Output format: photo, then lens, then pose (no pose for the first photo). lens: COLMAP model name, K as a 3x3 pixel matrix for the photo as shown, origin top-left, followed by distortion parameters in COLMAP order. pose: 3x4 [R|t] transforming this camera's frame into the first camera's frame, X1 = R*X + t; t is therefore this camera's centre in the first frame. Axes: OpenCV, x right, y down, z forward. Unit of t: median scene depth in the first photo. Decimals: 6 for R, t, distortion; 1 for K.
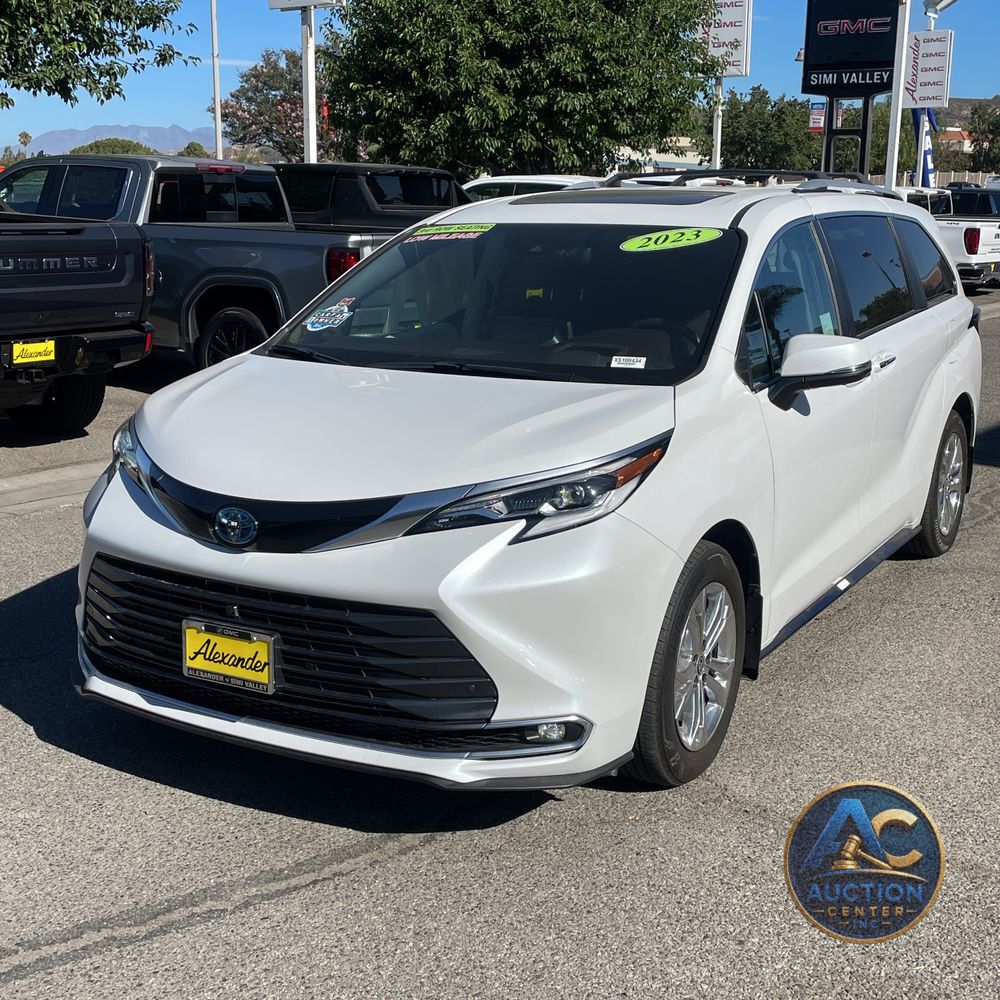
lens RADIAL K [[1338.6, 0, 529.5], [0, 1338.6, 497.8], [0, 0, 1]] dist [0.089058, -0.127593]
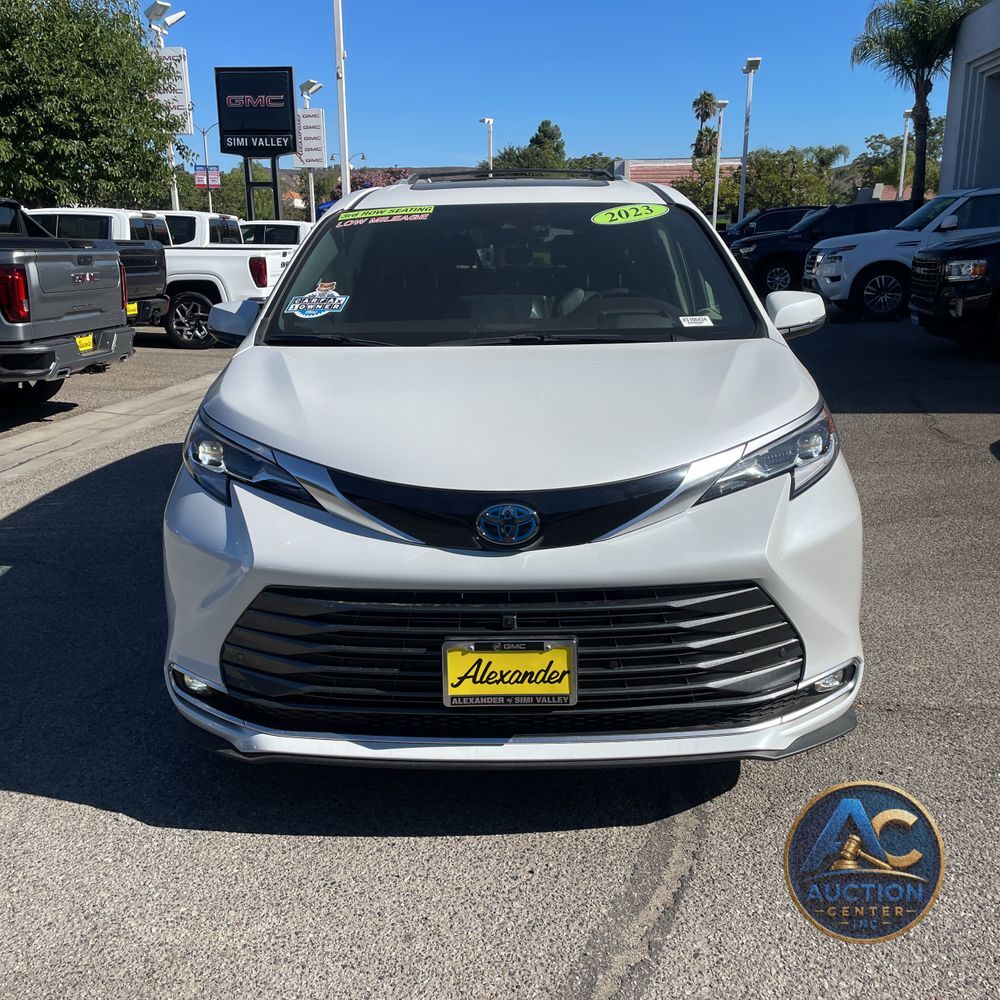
lens RADIAL K [[998.1, 0, 507.0], [0, 998.1, 499.3], [0, 0, 1]] dist [0.085216, -0.105677]
pose [[0.878747, -0.137832, 0.456954, -0.312825], [0.123109, 0.990454, 0.062007, -0.021205], [-0.461138, 0.001767, 0.887327, 0.263100]]
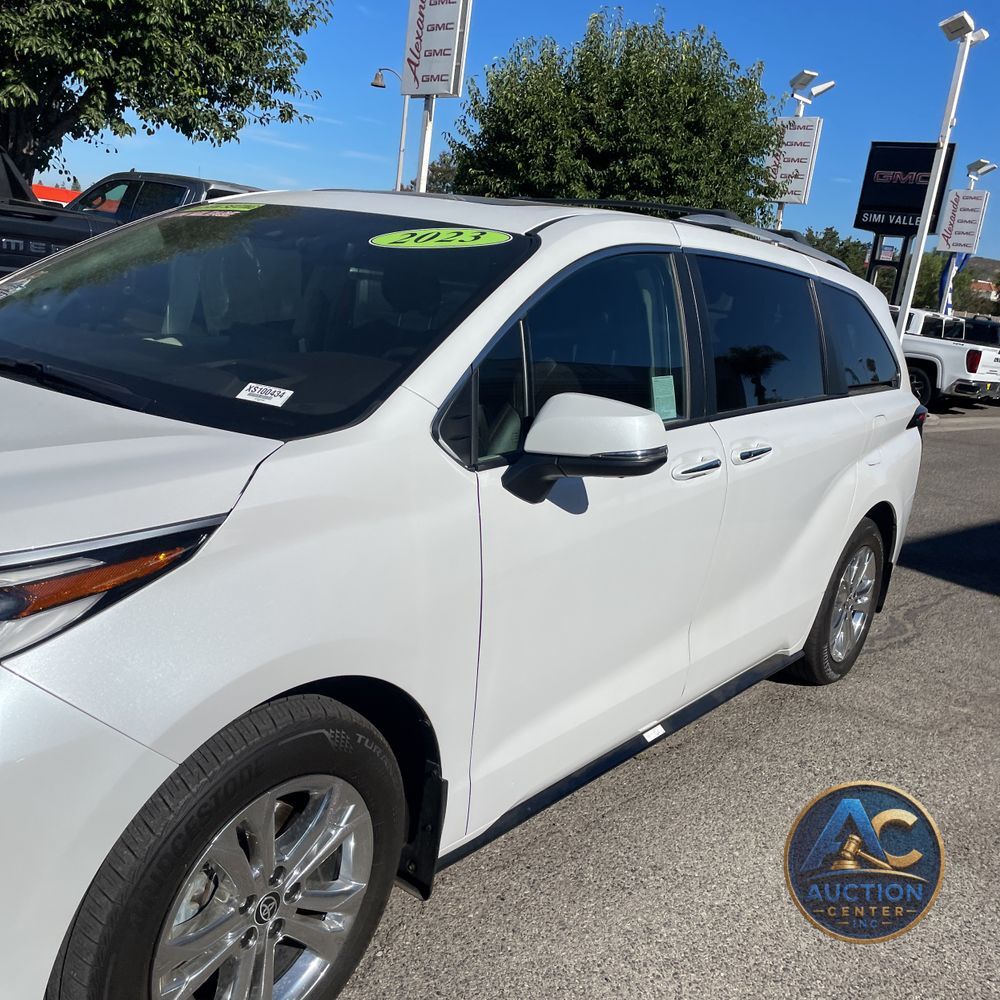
lens RADIAL K [[1014.7, 0, 509.0], [0, 1014.7, 514.0], [0, 0, 1]] dist [0.084930, -0.110754]
pose [[0.984853, 0.144308, -0.096122, 0.161152], [-0.144159, 0.989518, 0.008533, -0.043897], [0.096346, 0.005454, 0.995333, 0.352783]]
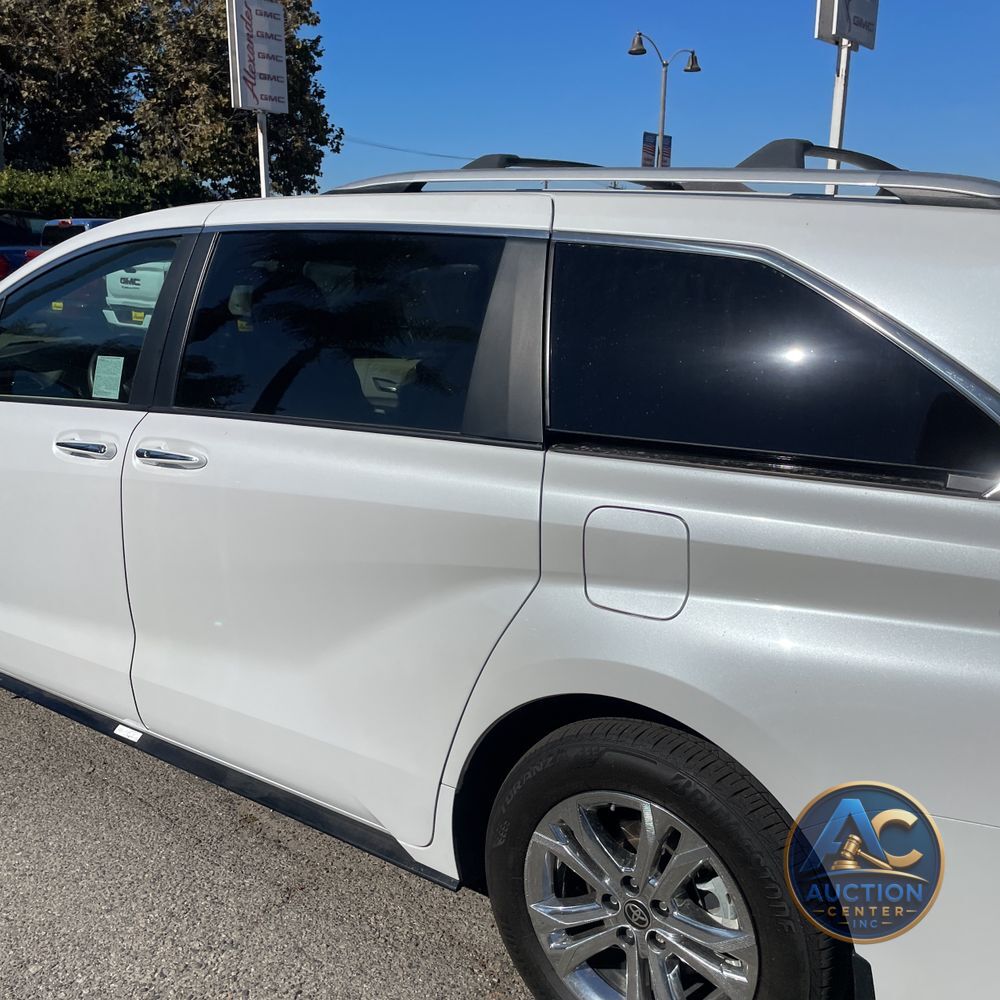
lens RADIAL K [[998.1, 0, 507.0], [0, 998.1, 499.3], [0, 0, 1]] dist [0.085216, -0.105677]
pose [[-0.088388, 0.216545, -0.972263, 0.610493], [-0.242894, 0.941933, 0.231871, -0.196503], [0.966018, 0.256652, -0.030658, 1.002678]]
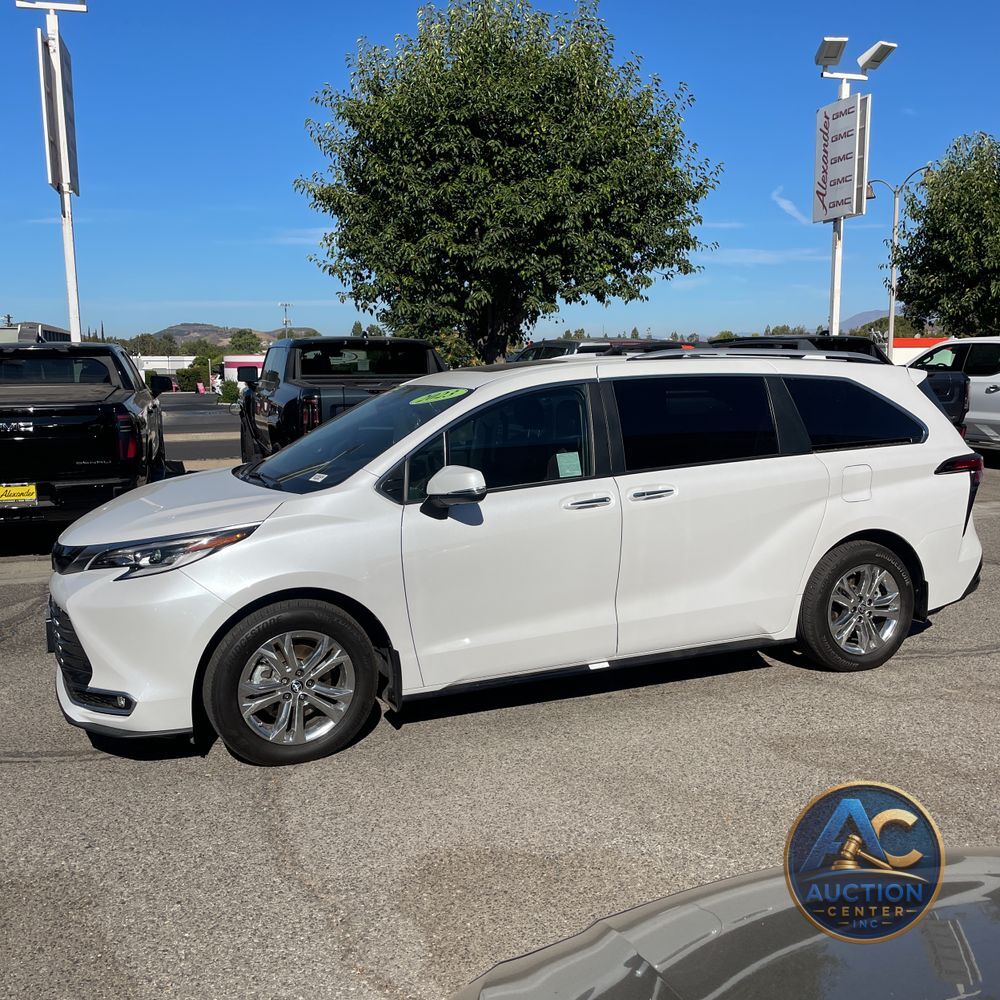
lens RADIAL K [[998.1, 0, 507.0], [0, 998.1, 499.3], [0, 0, 1]] dist [0.085216, -0.105677]
pose [[0.807289, 0.060370, -0.587060, 0.598162], [-0.108233, 0.993027, -0.046719, -0.031864], [0.580146, 0.101255, 0.808194, 0.148925]]
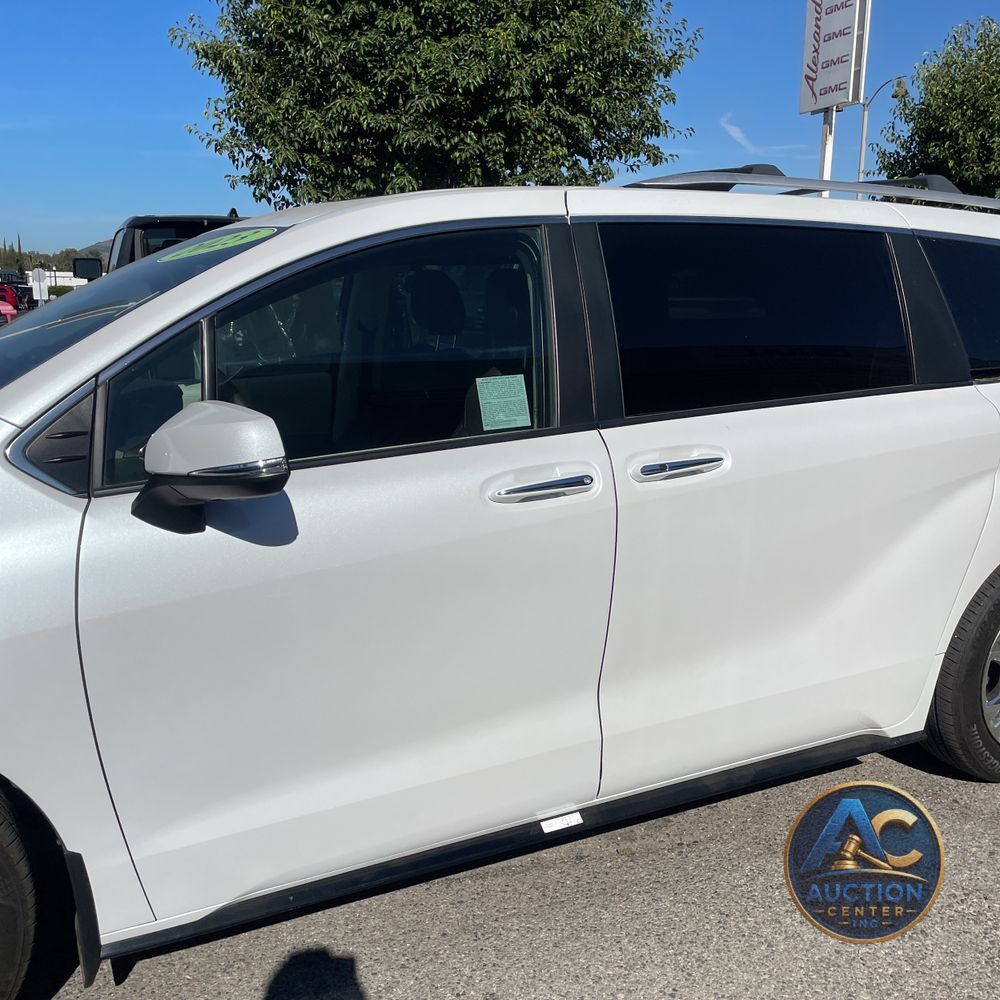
lens RADIAL K [[1023.3, 0, 506.5], [0, 1023.3, 504.9], [0, 0, 1]] dist [0.080058, -0.090417]
pose [[0.838291, 0.109435, -0.534128, 0.377439], [-0.117143, 0.992922, 0.019584, -0.071349], [0.532490, 0.046152, 0.845177, 0.498594]]
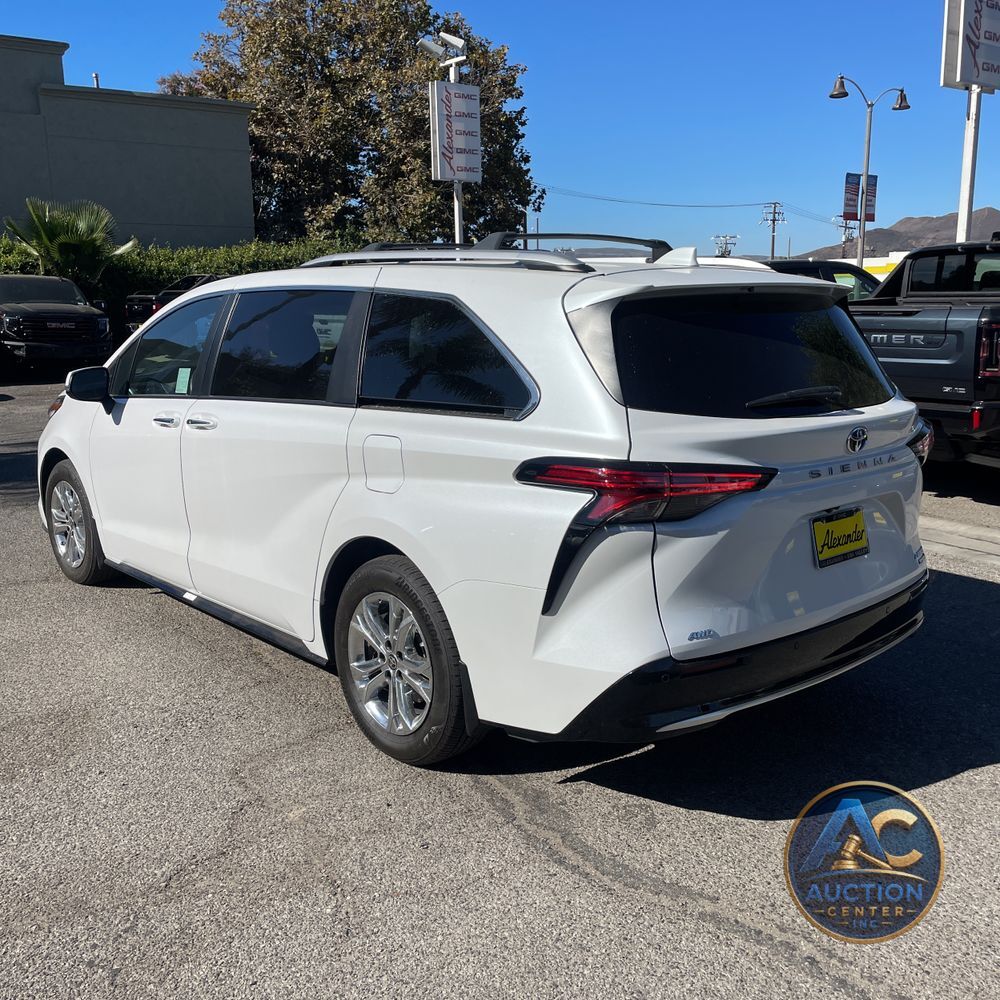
lens RADIAL K [[1023.3, 0, 506.5], [0, 1023.3, 504.9], [0, 0, 1]] dist [0.080058, -0.090417]
pose [[-0.319160, 0.168797, -0.932547, 0.835818], [-0.207758, 0.947612, 0.242628, -0.249756], [0.924648, 0.271181, -0.267371, 1.258633]]
